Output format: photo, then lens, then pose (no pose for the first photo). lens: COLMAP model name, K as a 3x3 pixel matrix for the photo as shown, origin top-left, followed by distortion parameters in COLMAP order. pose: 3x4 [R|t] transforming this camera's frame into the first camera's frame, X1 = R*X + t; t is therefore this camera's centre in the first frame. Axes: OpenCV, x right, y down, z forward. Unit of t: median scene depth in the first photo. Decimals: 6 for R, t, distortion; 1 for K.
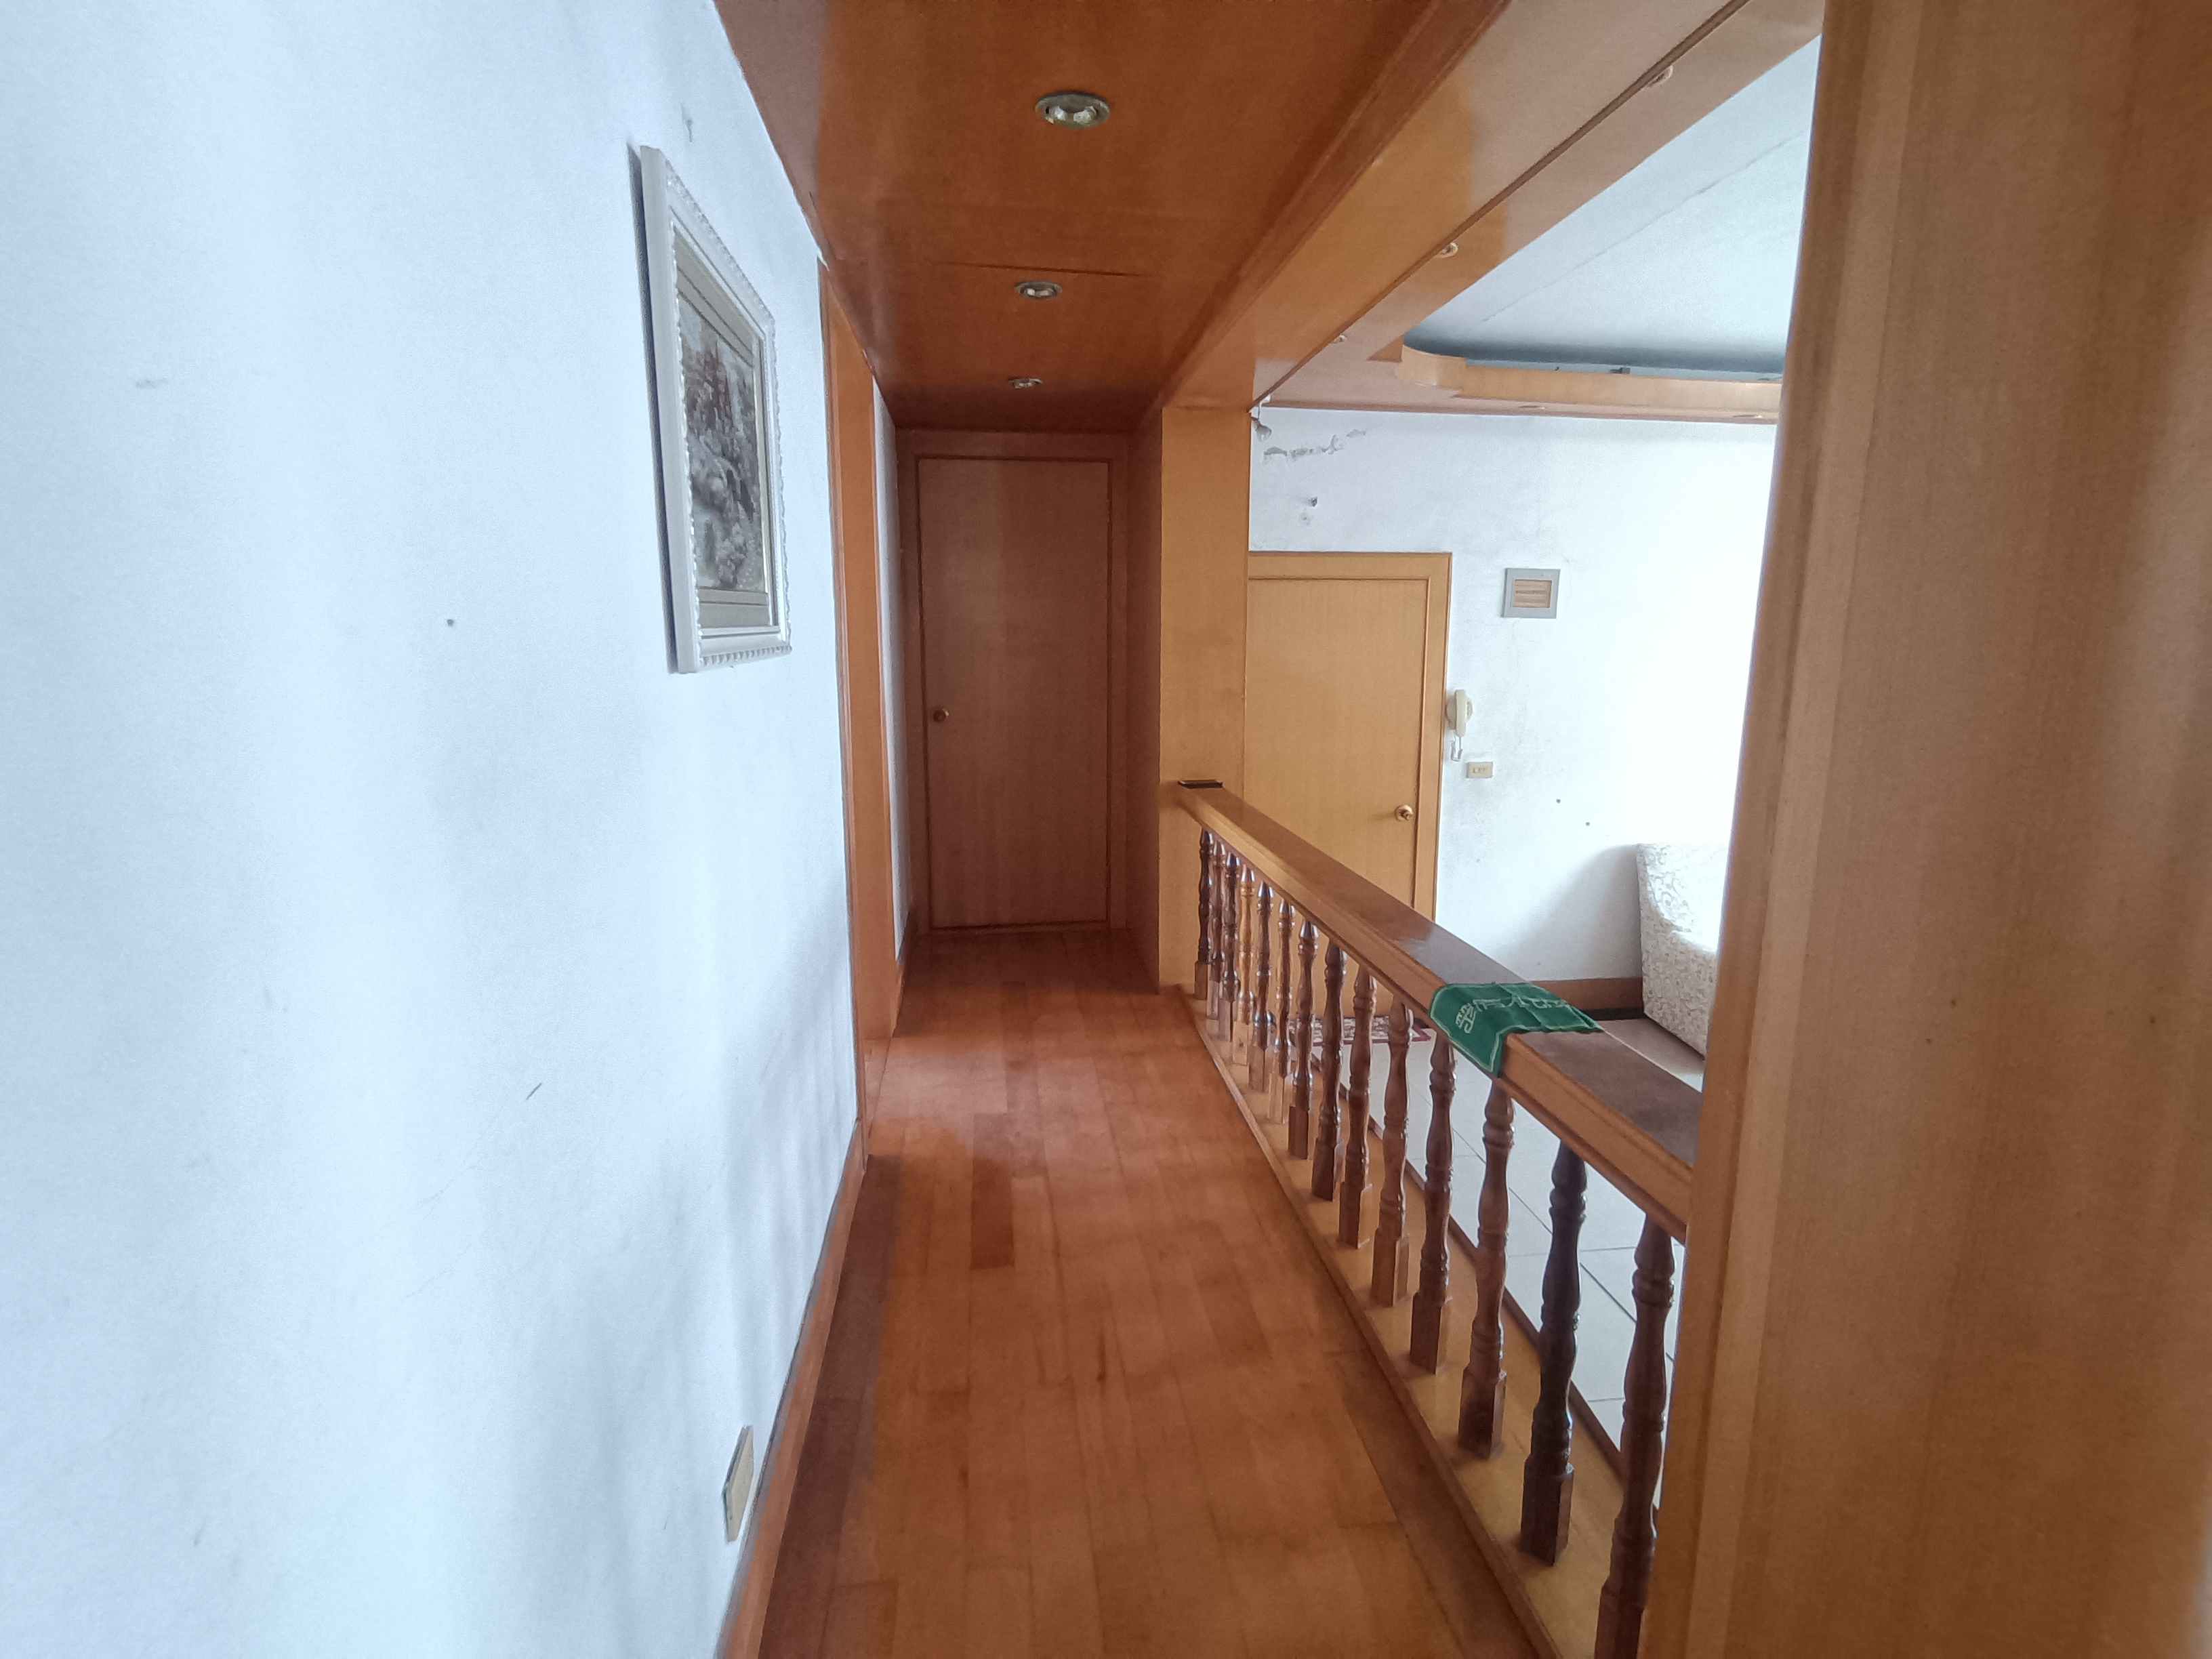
lens RADIAL K [[1116.3, 0, 1115.2], [0, 1116.3, 826.0], [0, 0, 1]] dist [0.025201, -0.006680]
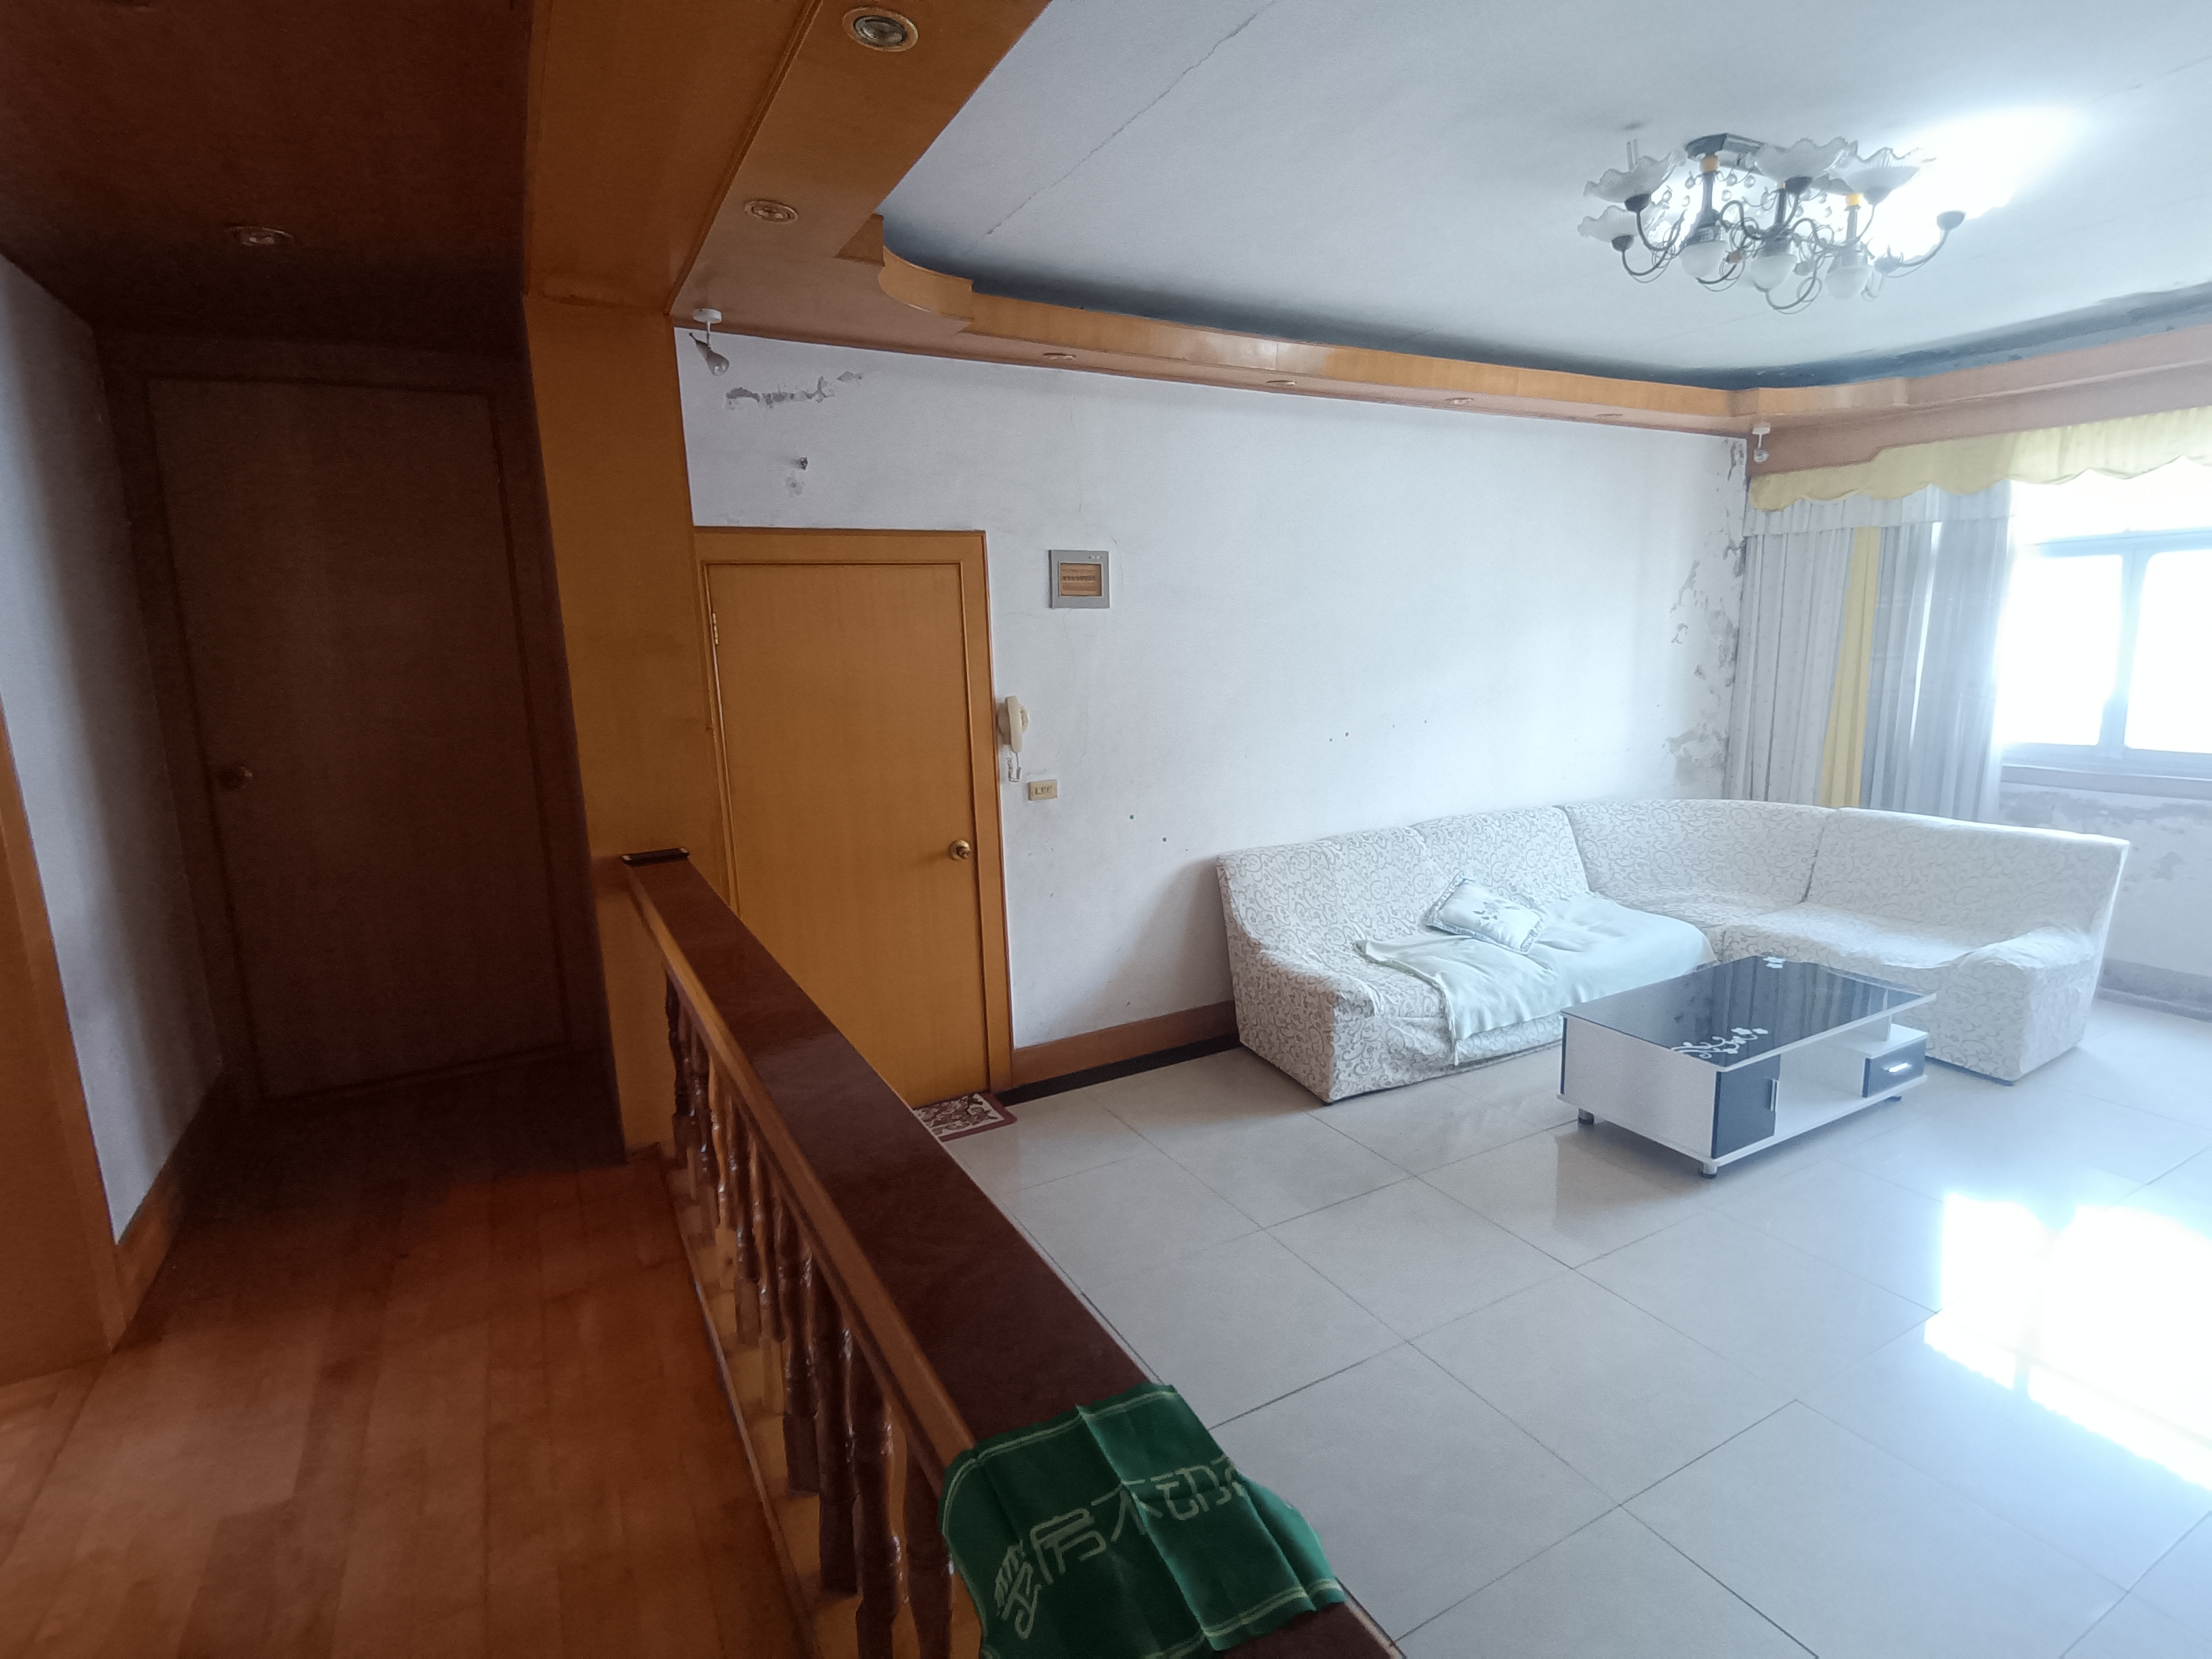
lens RADIAL K [[1116.3, 0, 1115.2], [0, 1116.3, 822.9], [0, 0, 1]] dist [0.025201, -0.006680]
pose [[0.929187, -0.093019, 0.357713, 0.076472], [0.093492, 0.995491, 0.016012, -0.034946], [-0.357589, 0.018565, 0.933694, 0.203971]]
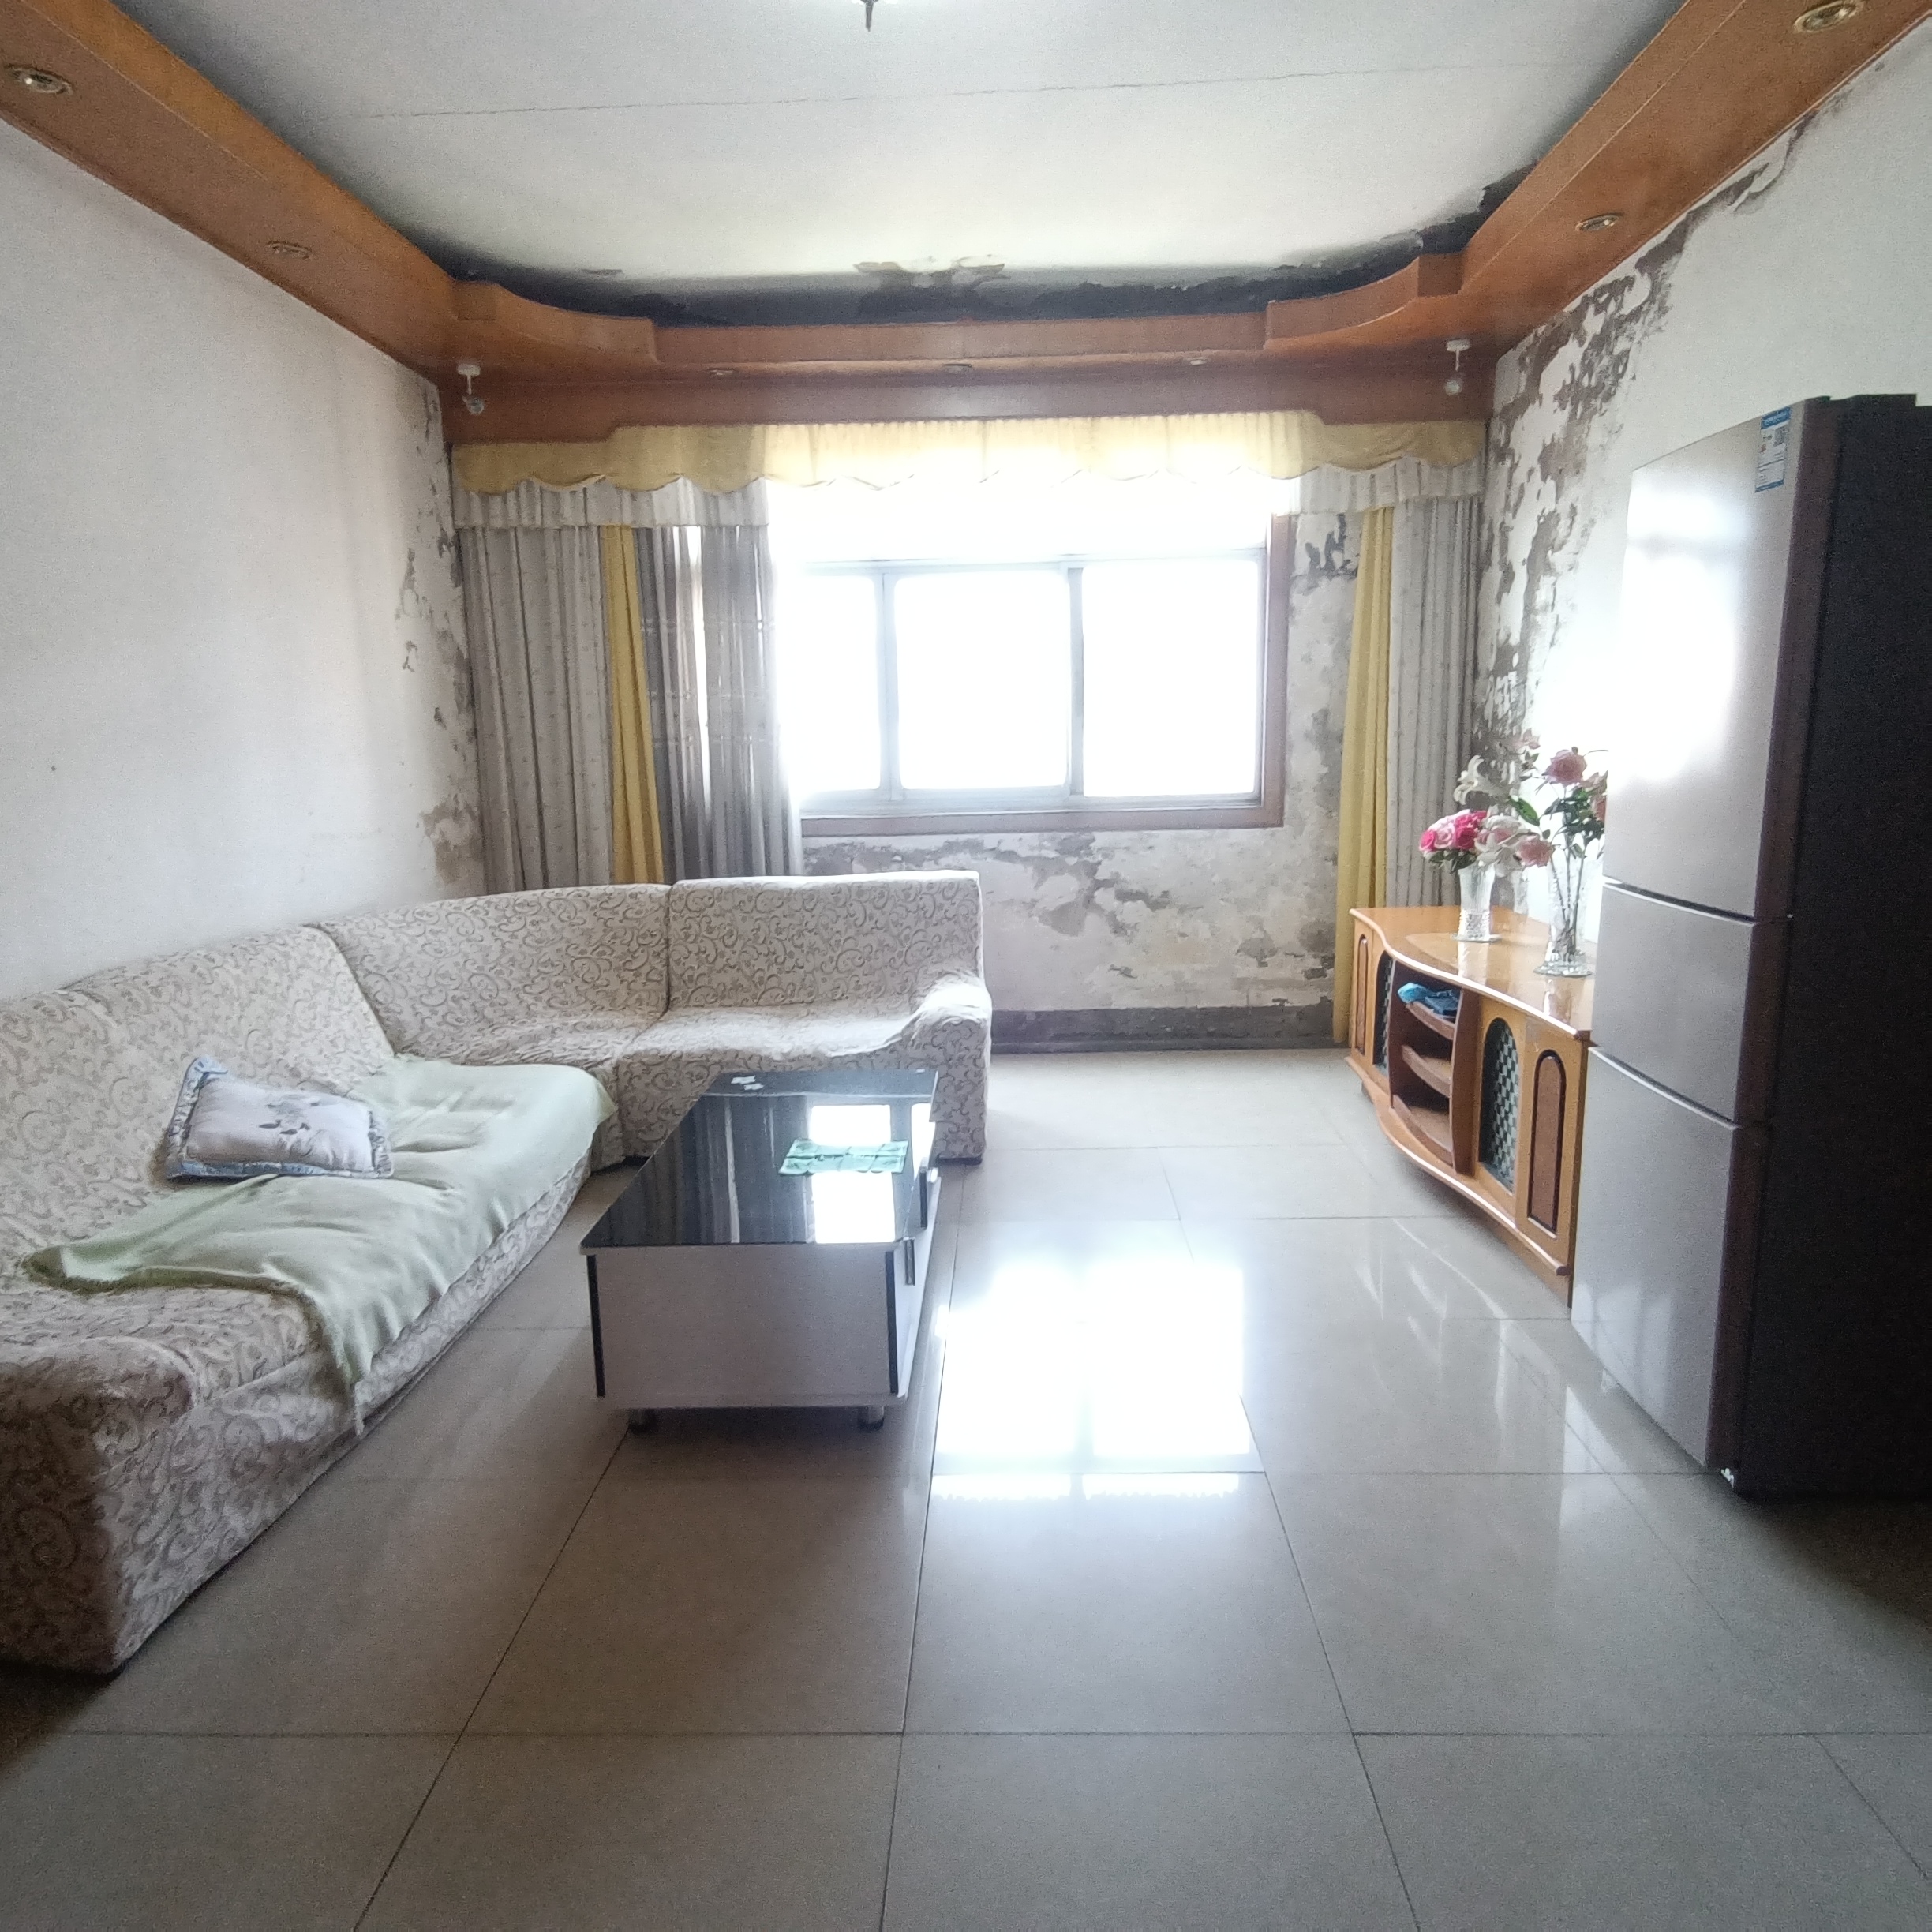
lens RADIAL K [[1275.4, 0, 975.8], [0, 1275.4, 973.1], [0, 0, 1]] dist [0.009097, -0.006164]
pose [[0.143173, -0.184486, 0.972351, 0.218102], [0.191937, 0.968996, 0.155588, -0.005577], [-0.970908, 0.164354, 0.174144, 0.598319]]
